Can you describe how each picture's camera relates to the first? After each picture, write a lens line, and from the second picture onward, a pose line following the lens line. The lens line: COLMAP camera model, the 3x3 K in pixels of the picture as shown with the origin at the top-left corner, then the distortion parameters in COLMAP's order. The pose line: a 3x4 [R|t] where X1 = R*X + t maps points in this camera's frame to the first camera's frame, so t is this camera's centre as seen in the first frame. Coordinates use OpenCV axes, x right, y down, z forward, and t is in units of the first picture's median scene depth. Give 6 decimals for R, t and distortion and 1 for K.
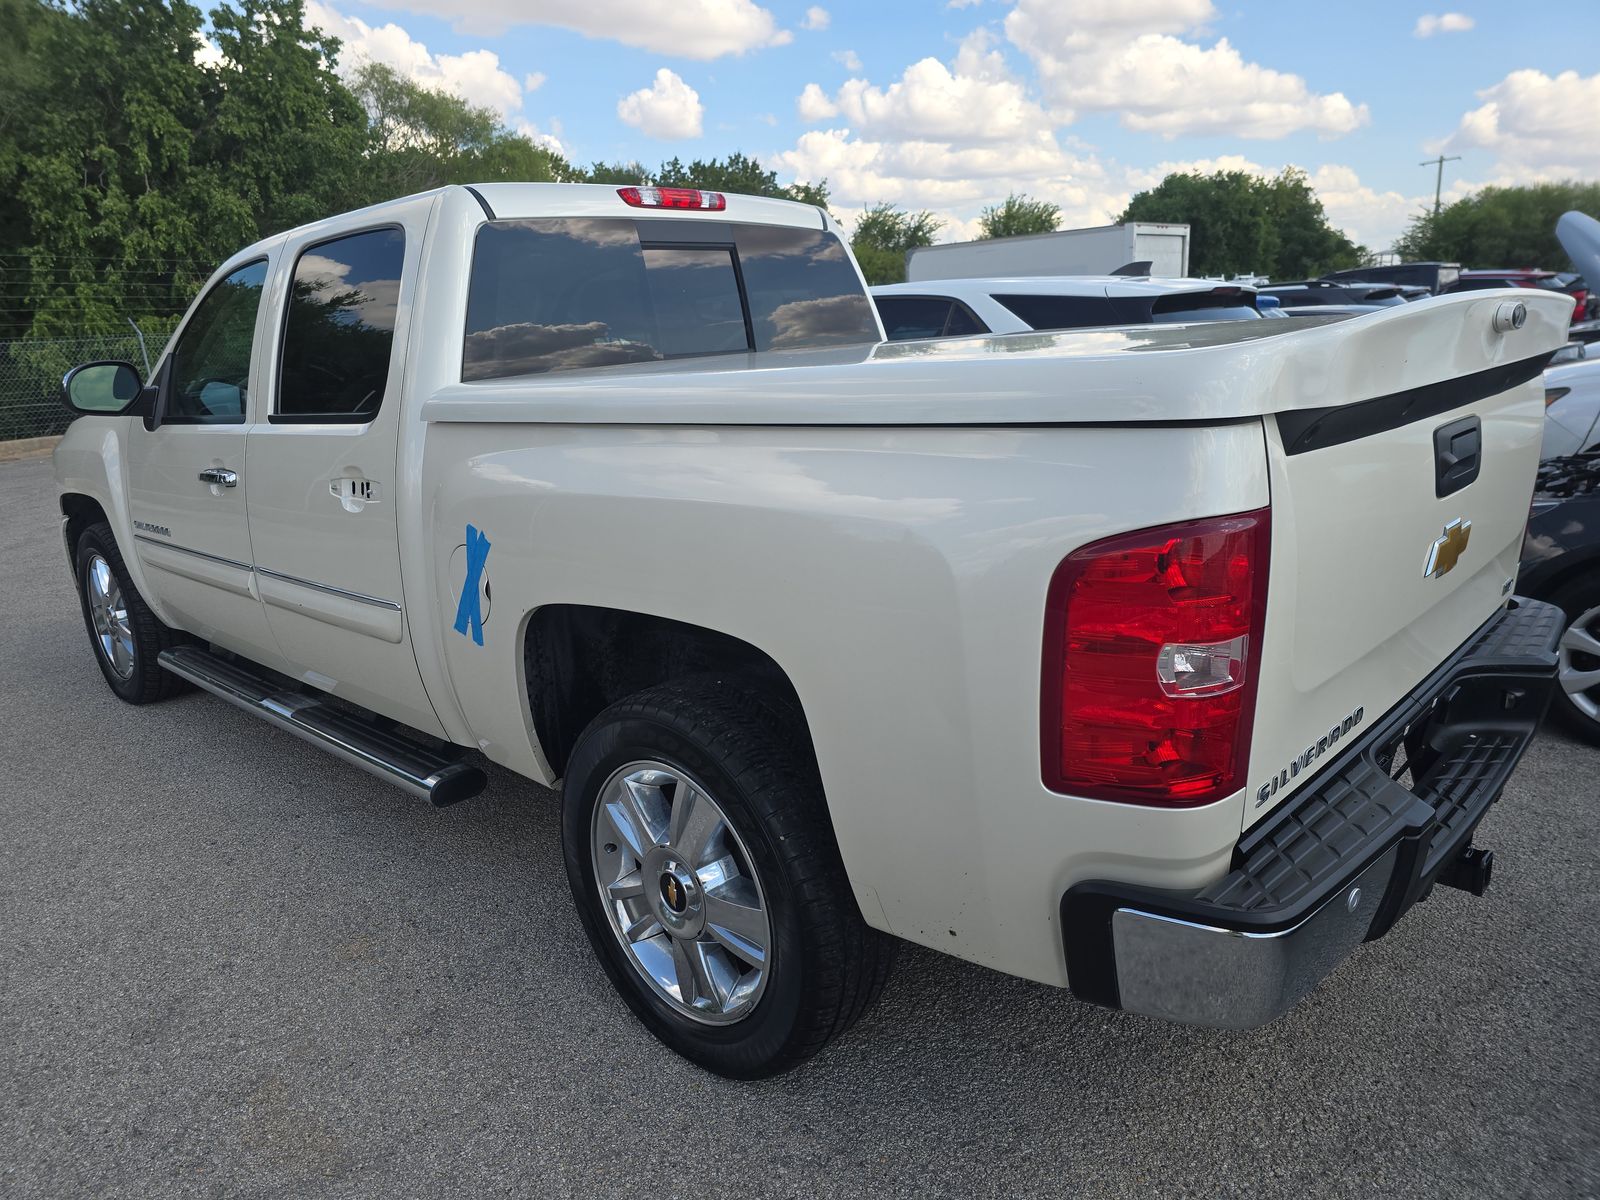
lens RADIAL K [[1162.3, 0, 800.0], [0, 1162.3, 600.0], [0, 0, 1]] dist [-0.001213, -0.042194]
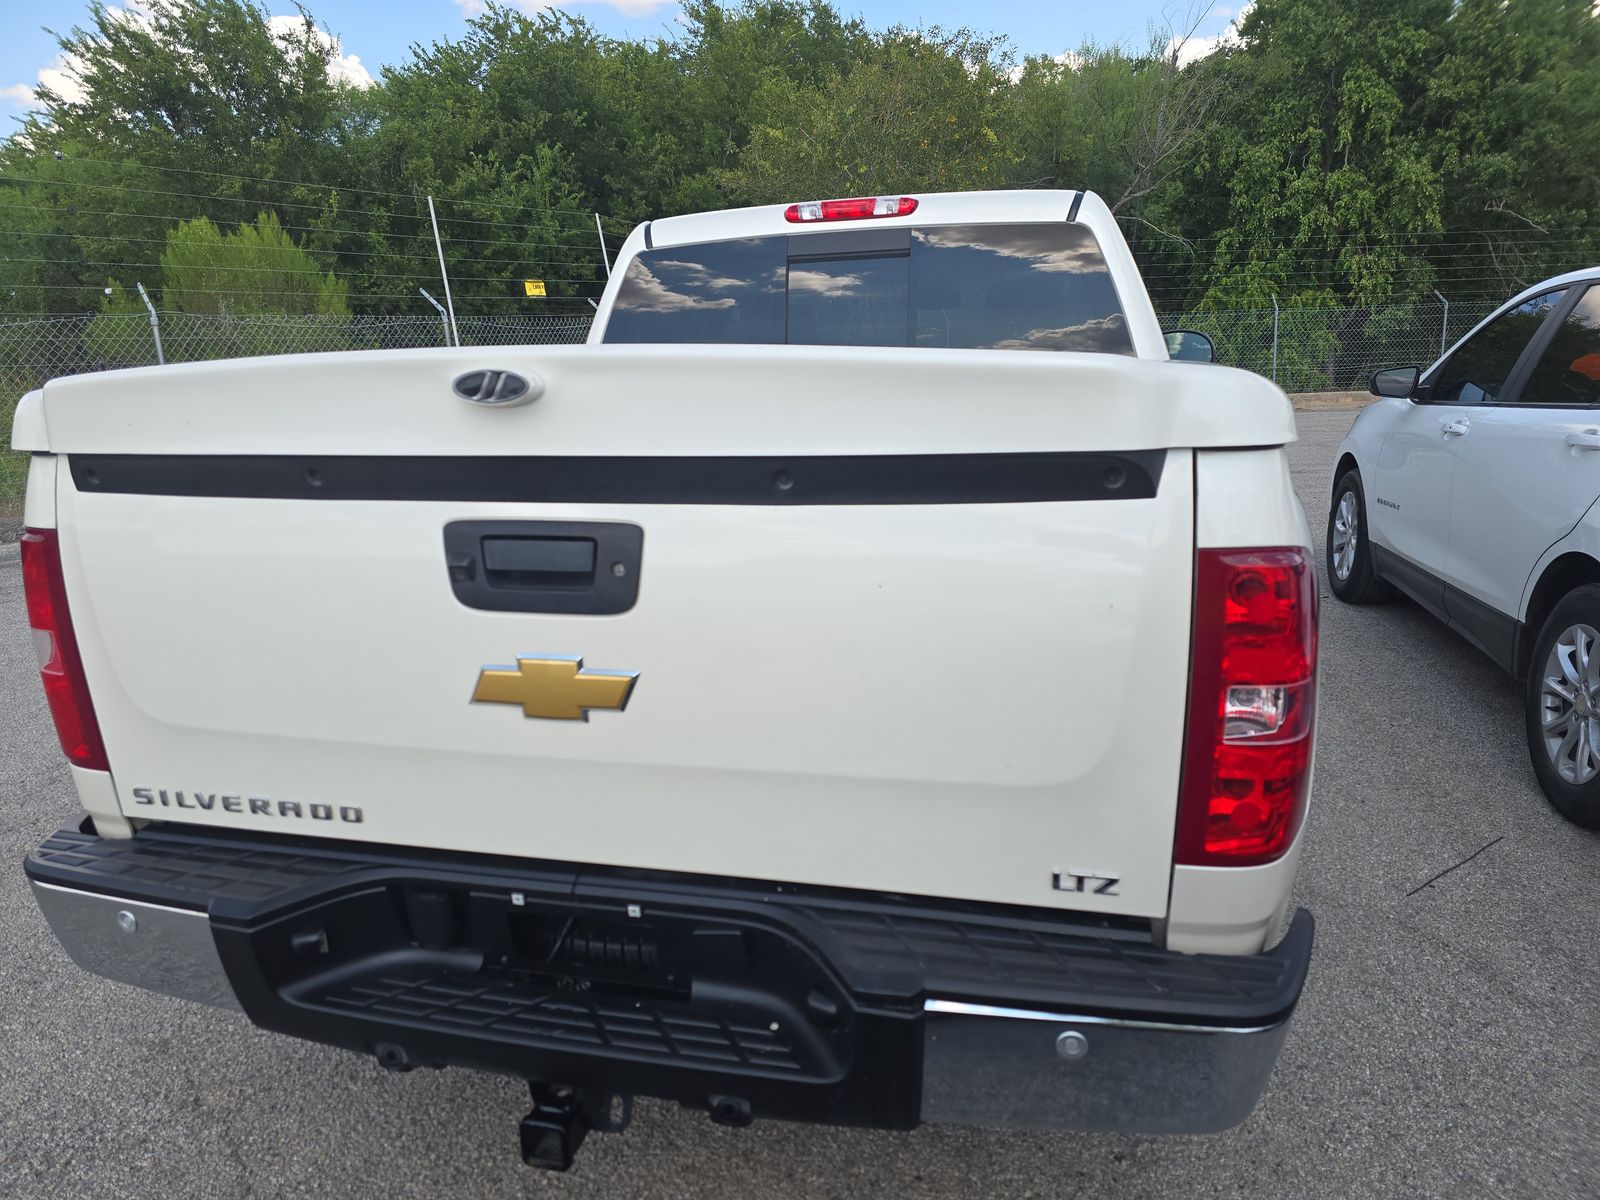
lens RADIAL K [[1111.7, 0, 784.8], [0, 1111.7, 604.4], [0, 0, 1]] dist [0.053633, -0.055599]
pose [[0.484058, 0.215667, -0.848042, 0.139272], [-0.183151, 0.972656, 0.142816, -0.024405], [0.855654, 0.086189, 0.510322, 0.085281]]
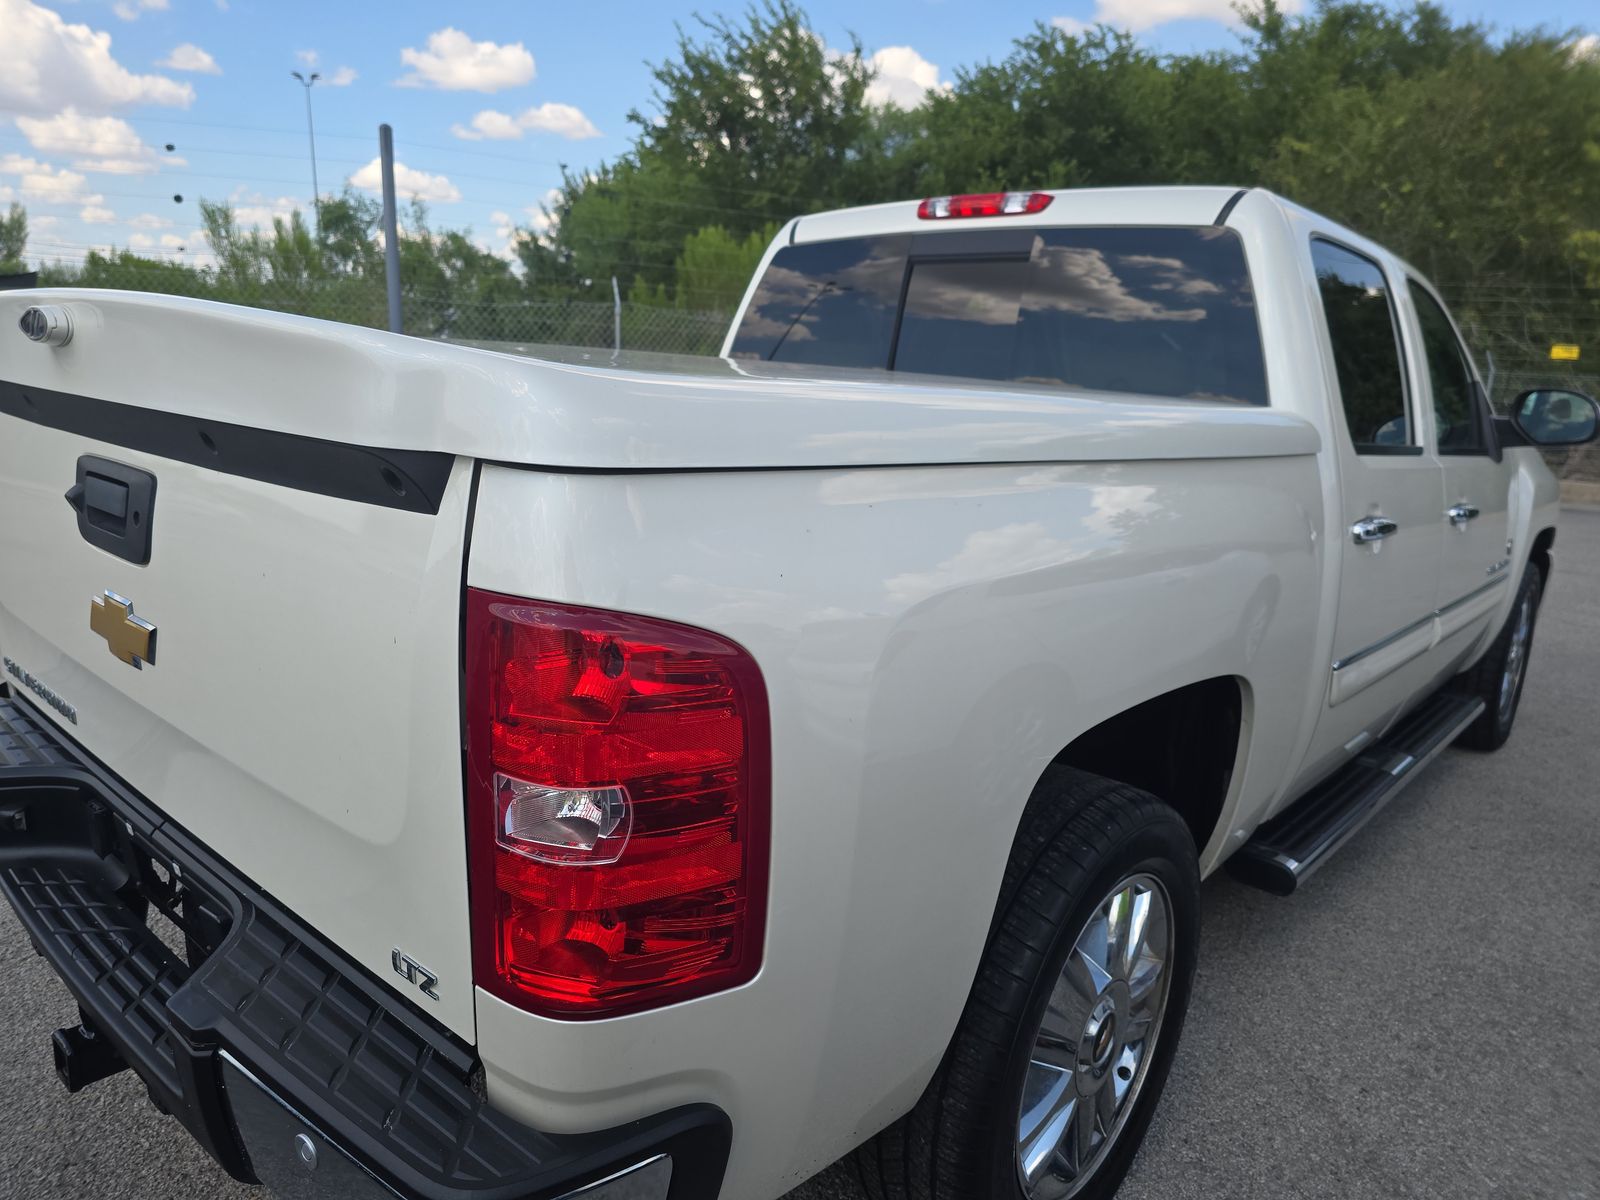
lens RADIAL K [[1111.7, 0, 784.8], [0, 1111.7, 604.4], [0, 0, 1]] dist [0.053633, -0.055599]
pose [[0.046510, 0.249220, -0.967329, 0.144901], [-0.274454, 0.934298, 0.227514, -0.037838], [0.960475, 0.254906, 0.111854, 0.149167]]
